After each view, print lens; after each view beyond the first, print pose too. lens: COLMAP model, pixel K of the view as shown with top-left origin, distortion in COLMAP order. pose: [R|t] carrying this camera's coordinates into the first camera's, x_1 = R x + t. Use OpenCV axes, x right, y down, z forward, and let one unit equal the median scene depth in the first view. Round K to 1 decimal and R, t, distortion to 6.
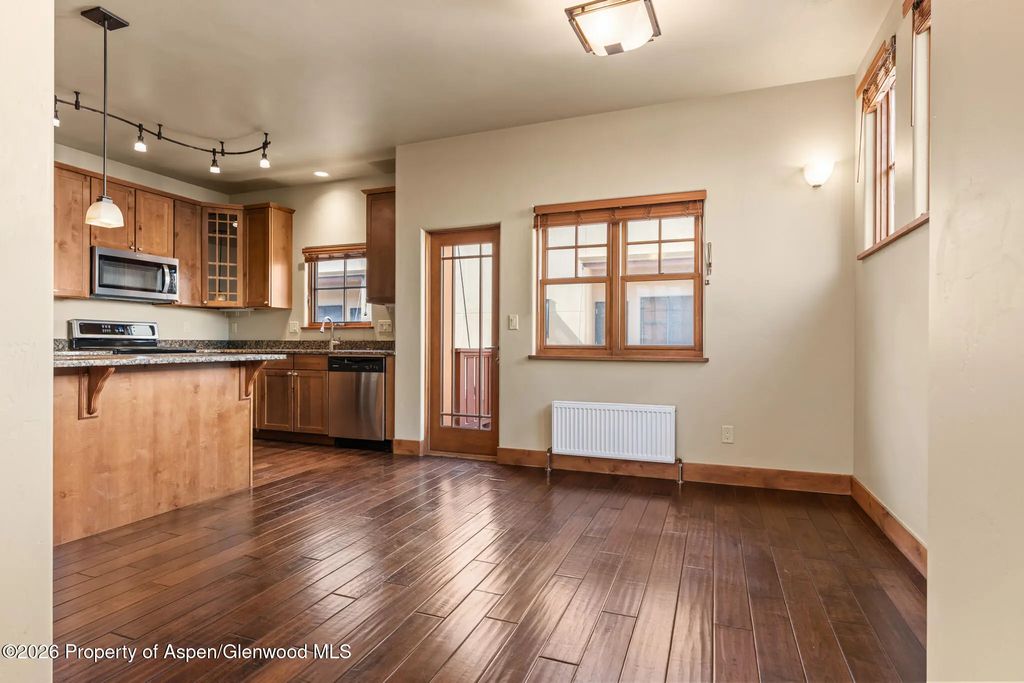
lens RADIAL K [[512.4, 0, 511.4], [0, 512.4, 340.8], [0, 0, 1]] dist [-0.001834, 0.000291]
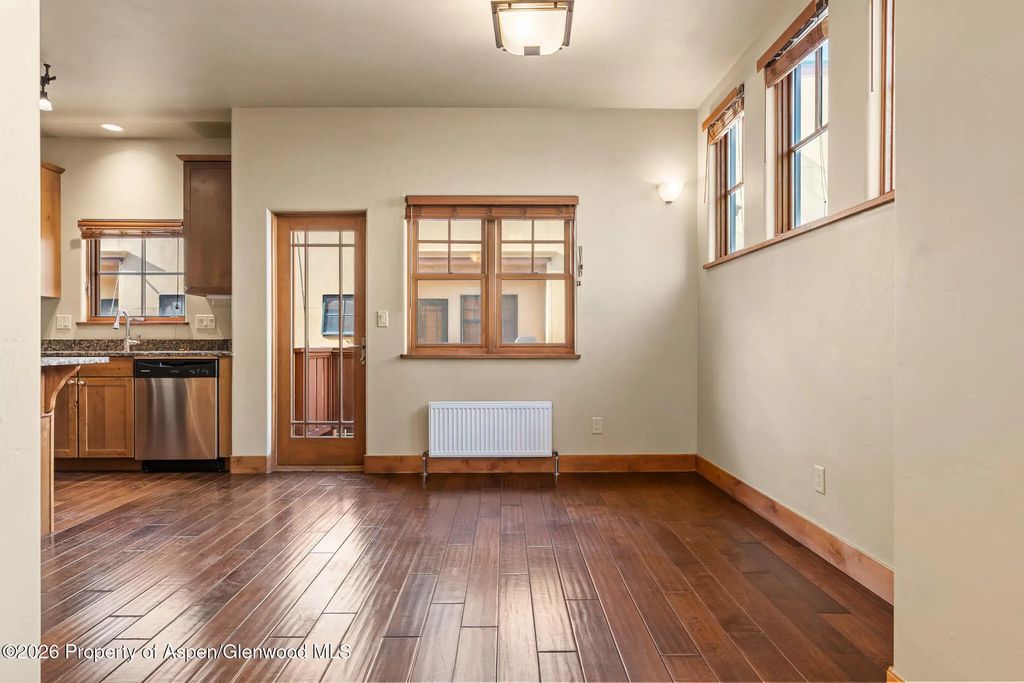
lens RADIAL K [[536.3, 0, 514.2], [0, 536.3, 340.4], [0, 0, 1]] dist [-0.001208, 0.000137]
pose [[0.931454, -0.002796, 0.363847, -0.132008], [0.002307, 0.999996, 0.001777, 0.001264], [-0.363851, -0.000816, 0.931457, 0.013598]]
